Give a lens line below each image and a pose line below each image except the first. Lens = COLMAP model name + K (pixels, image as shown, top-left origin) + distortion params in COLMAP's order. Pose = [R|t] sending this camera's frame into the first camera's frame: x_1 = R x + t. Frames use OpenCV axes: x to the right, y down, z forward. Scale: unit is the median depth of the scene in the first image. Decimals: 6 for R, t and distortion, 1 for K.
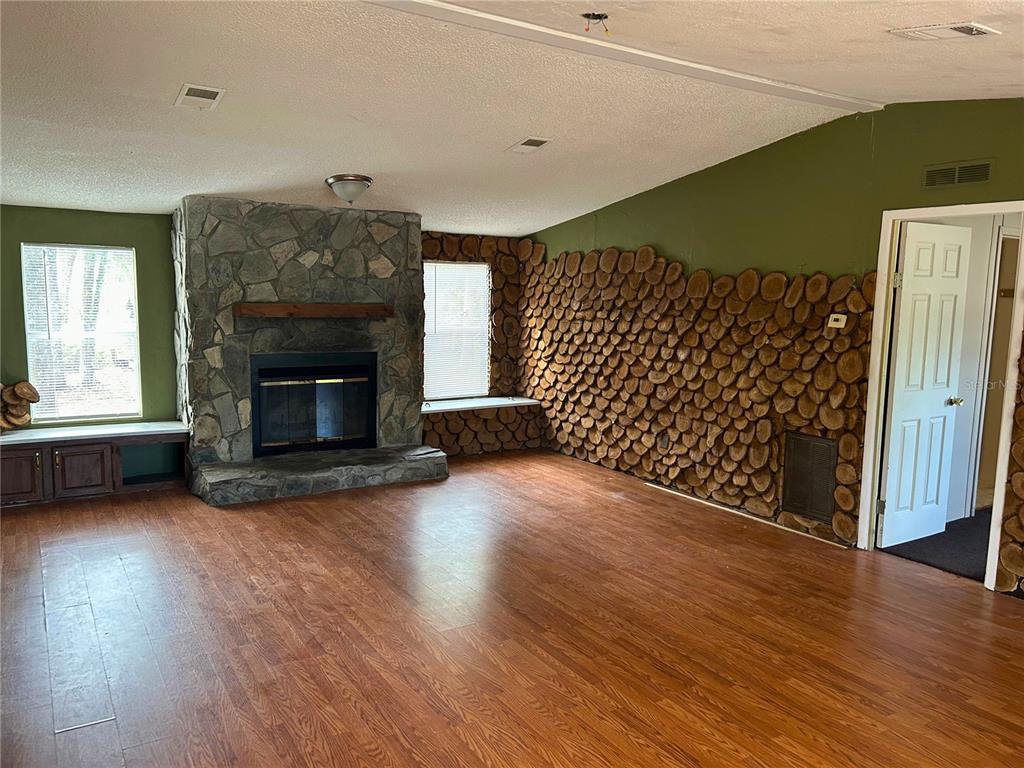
lens RADIAL K [[766.1, 0, 514.1], [0, 766.1, 388.3], [0, 0, 1]] dist [0.070712, -0.034748]
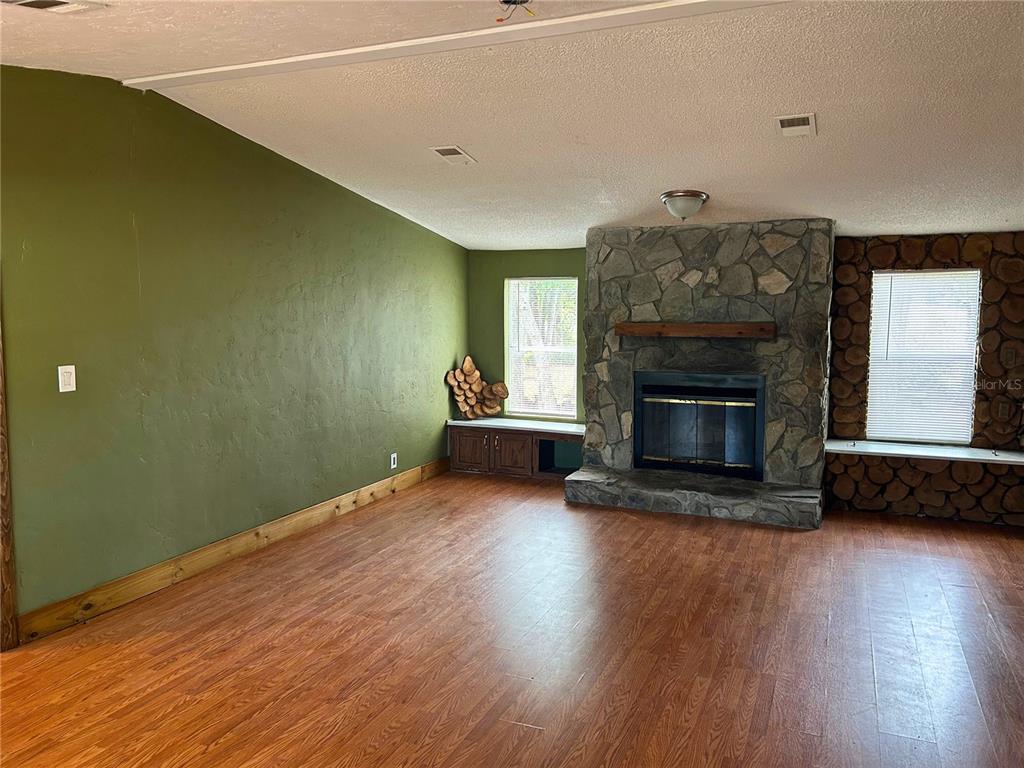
lens RADIAL K [[766.1, 0, 507.9], [0, 766.1, 388.0], [0, 0, 1]] dist [0.070712, -0.034748]
pose [[0.575813, 0.071878, -0.814416, 0.417358], [-0.092816, 0.995435, 0.022231, -0.026835], [0.812296, 0.062790, 0.579855, 0.239277]]
